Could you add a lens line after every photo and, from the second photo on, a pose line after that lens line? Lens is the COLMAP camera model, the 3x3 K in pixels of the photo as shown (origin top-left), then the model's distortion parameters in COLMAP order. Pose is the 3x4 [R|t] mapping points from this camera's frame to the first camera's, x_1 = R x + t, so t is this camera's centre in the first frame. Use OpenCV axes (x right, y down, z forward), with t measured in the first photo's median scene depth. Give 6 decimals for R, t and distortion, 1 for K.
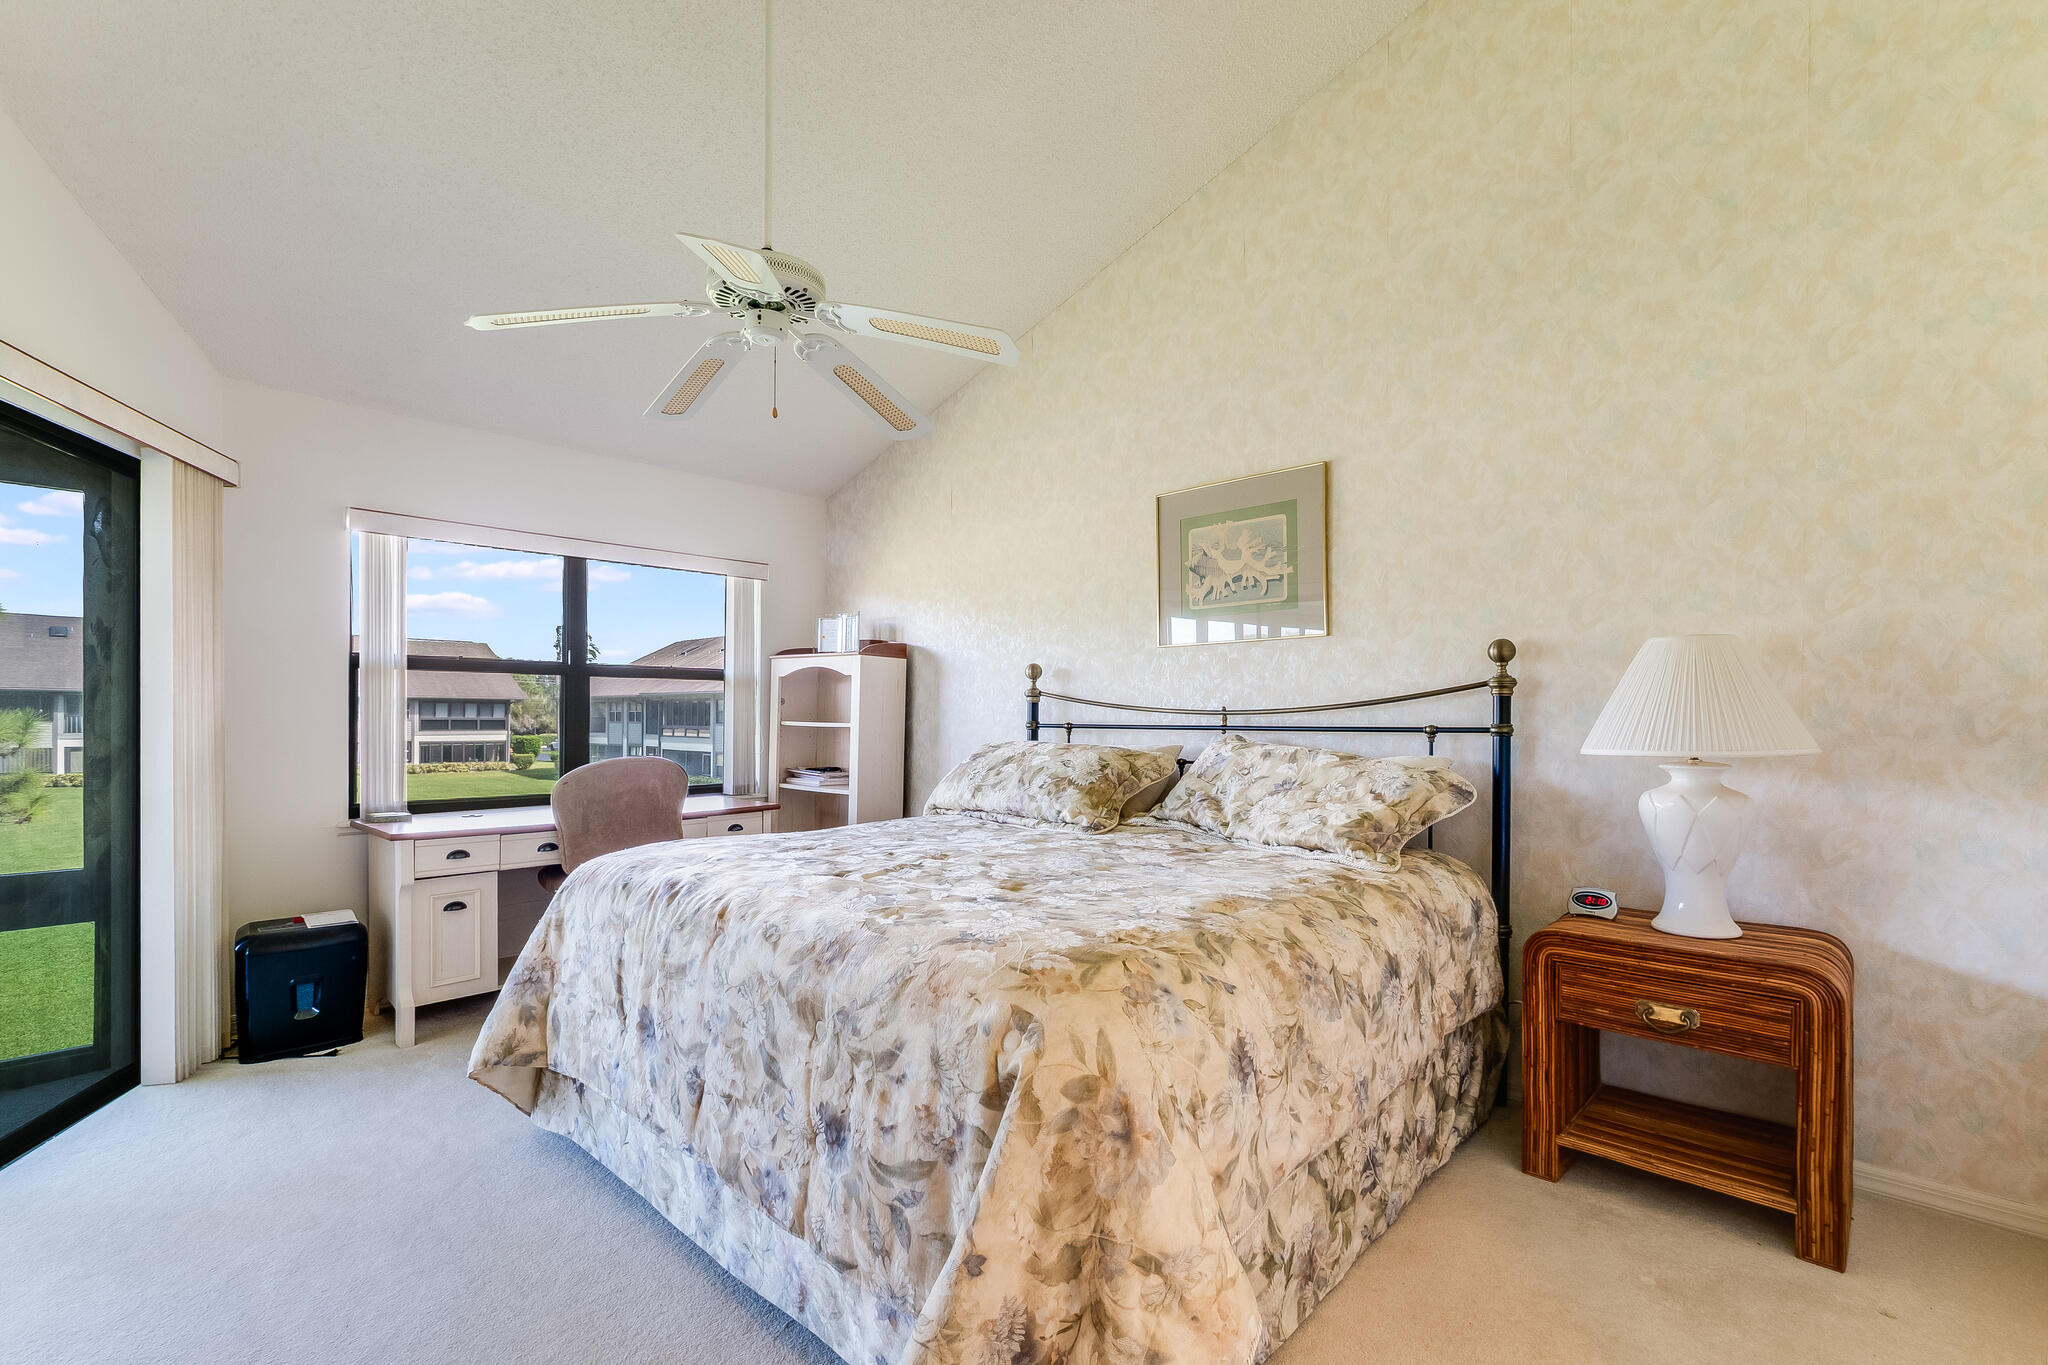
lens RADIAL K [[934.5, 0, 1024.0], [0, 934.5, 682.5], [0, 0, 1]] dist [0.072421, 0.000181]
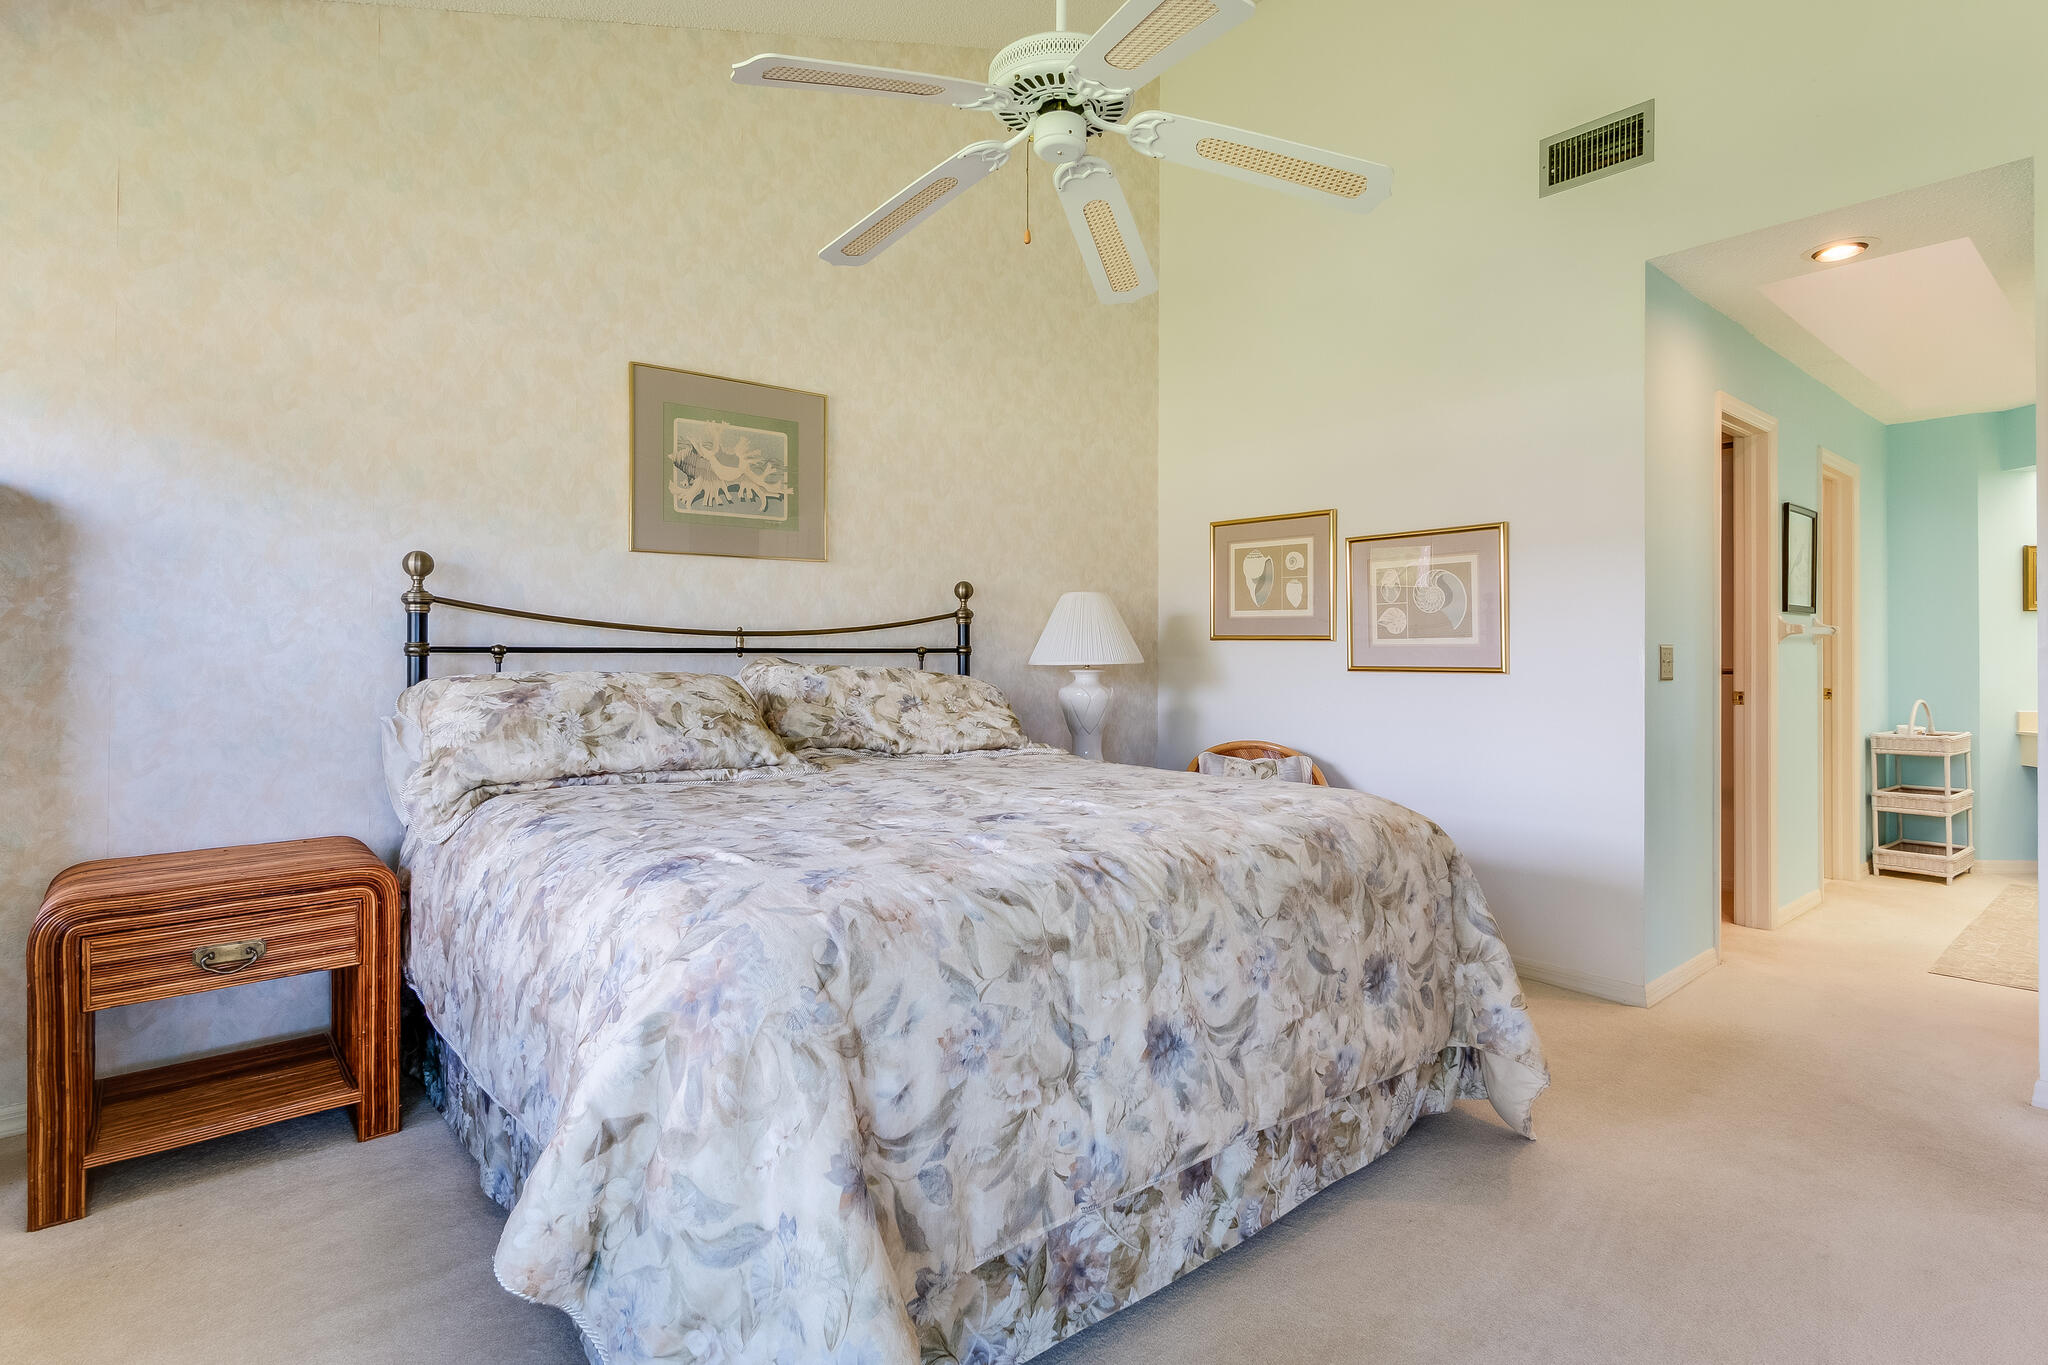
lens RADIAL K [[981.1, 0, 1022.3], [0, 981.1, 634.5], [0, 0, 1]] dist [-0.029726, 0.000685]
pose [[0.122910, 0.016720, 0.992277, -0.698899], [-0.034846, 0.999314, -0.012523, 0.035287], [-0.991806, -0.033038, 0.123408, 0.613210]]
